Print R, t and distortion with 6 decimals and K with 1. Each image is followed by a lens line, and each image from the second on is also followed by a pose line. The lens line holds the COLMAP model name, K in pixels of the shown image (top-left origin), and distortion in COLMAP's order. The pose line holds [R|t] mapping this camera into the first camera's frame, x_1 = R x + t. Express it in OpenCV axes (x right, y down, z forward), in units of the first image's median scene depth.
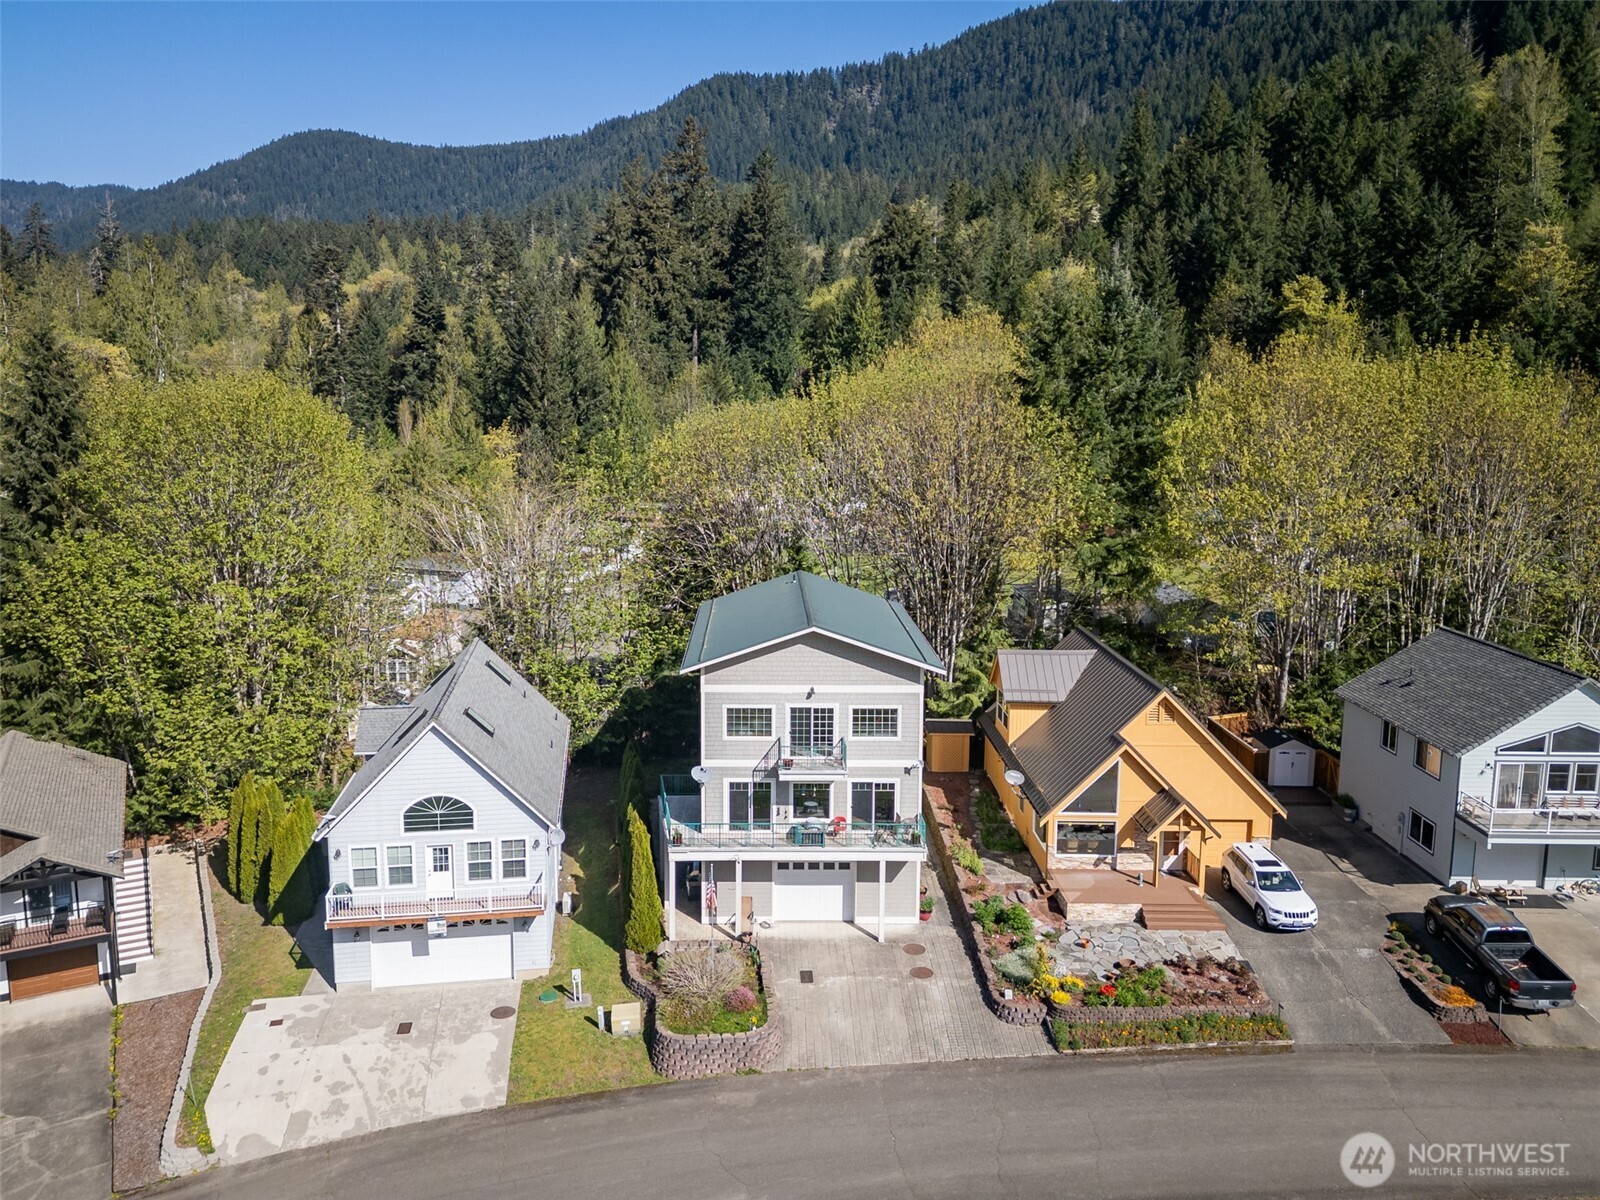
lens RADIAL K [[1113.5, 0, 801.9], [0, 1113.5, 585.8], [0, 0, 1]] dist [0.037844, -0.010375]
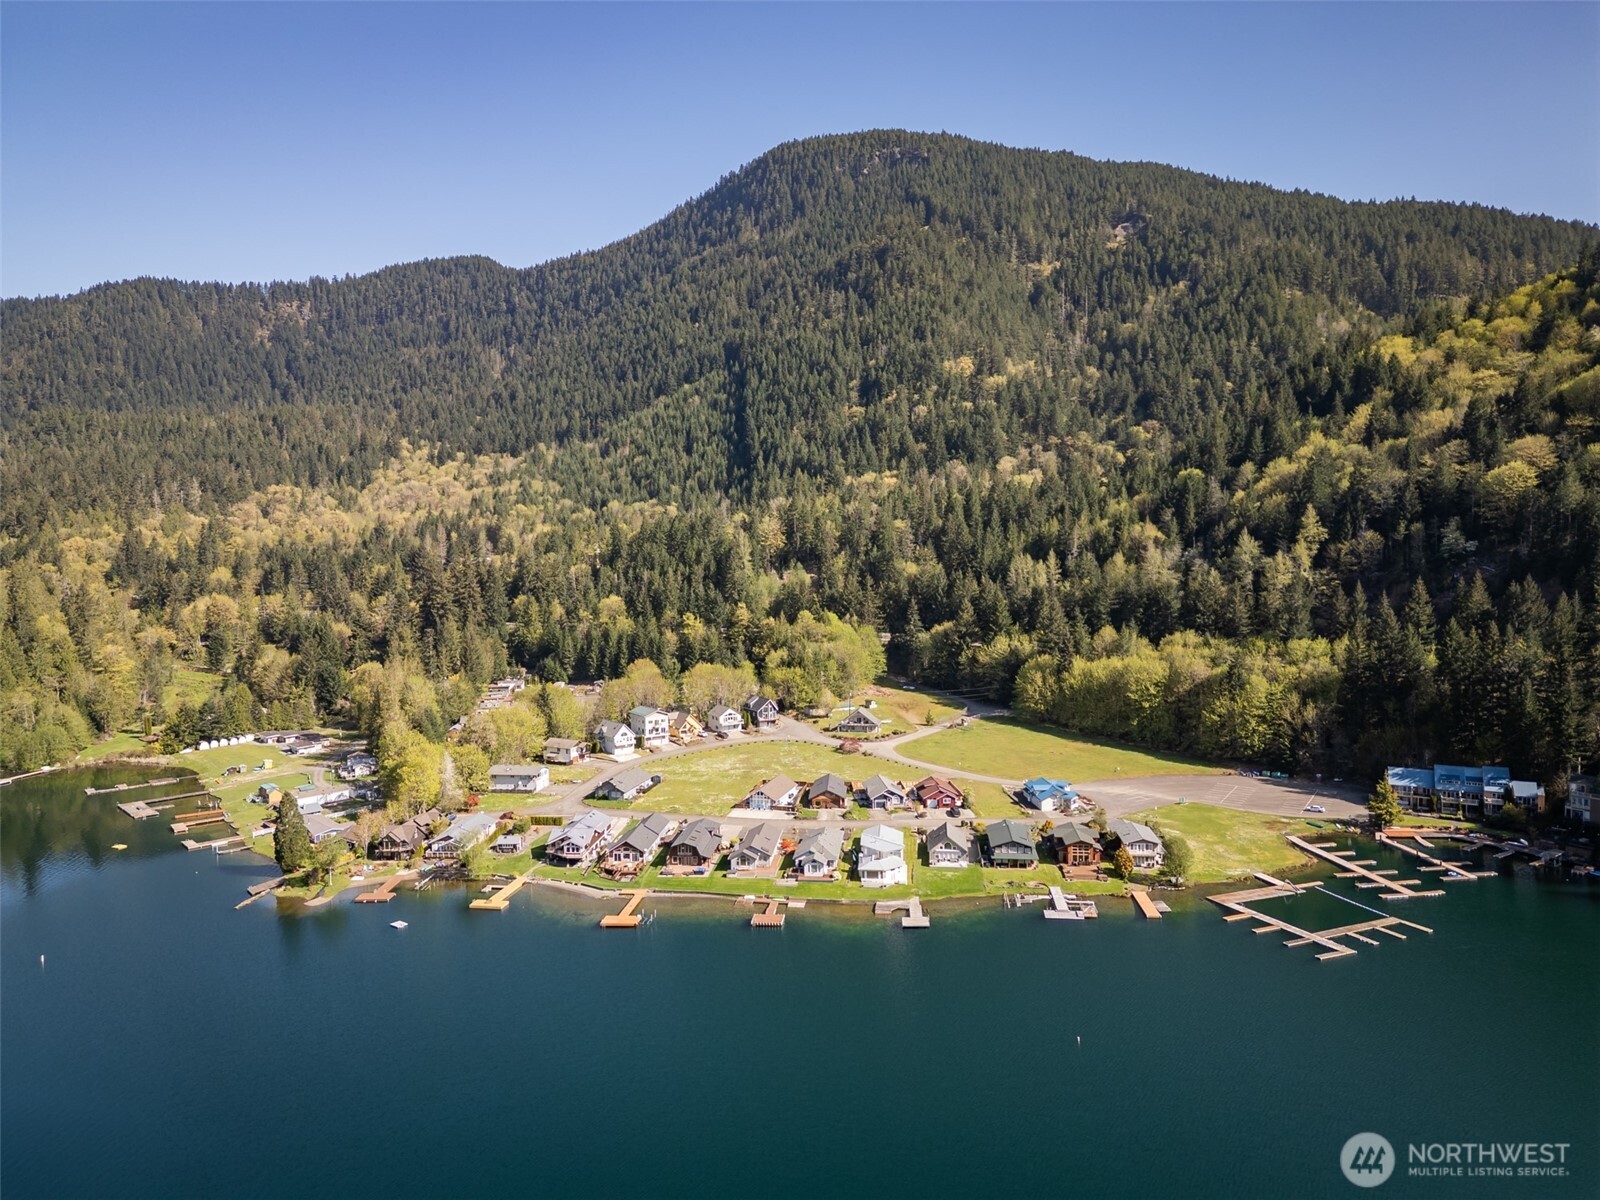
lens RADIAL K [[1113.5, 0, 801.3], [0, 1113.5, 596.6], [0, 0, 1]] dist [0.037844, -0.010375]
pose [[0.854030, -0.049452, 0.517868, -3.637322], [0.100712, 0.992356, -0.071326, -0.119799], [-0.510382, 0.113070, 0.852482, -7.459746]]
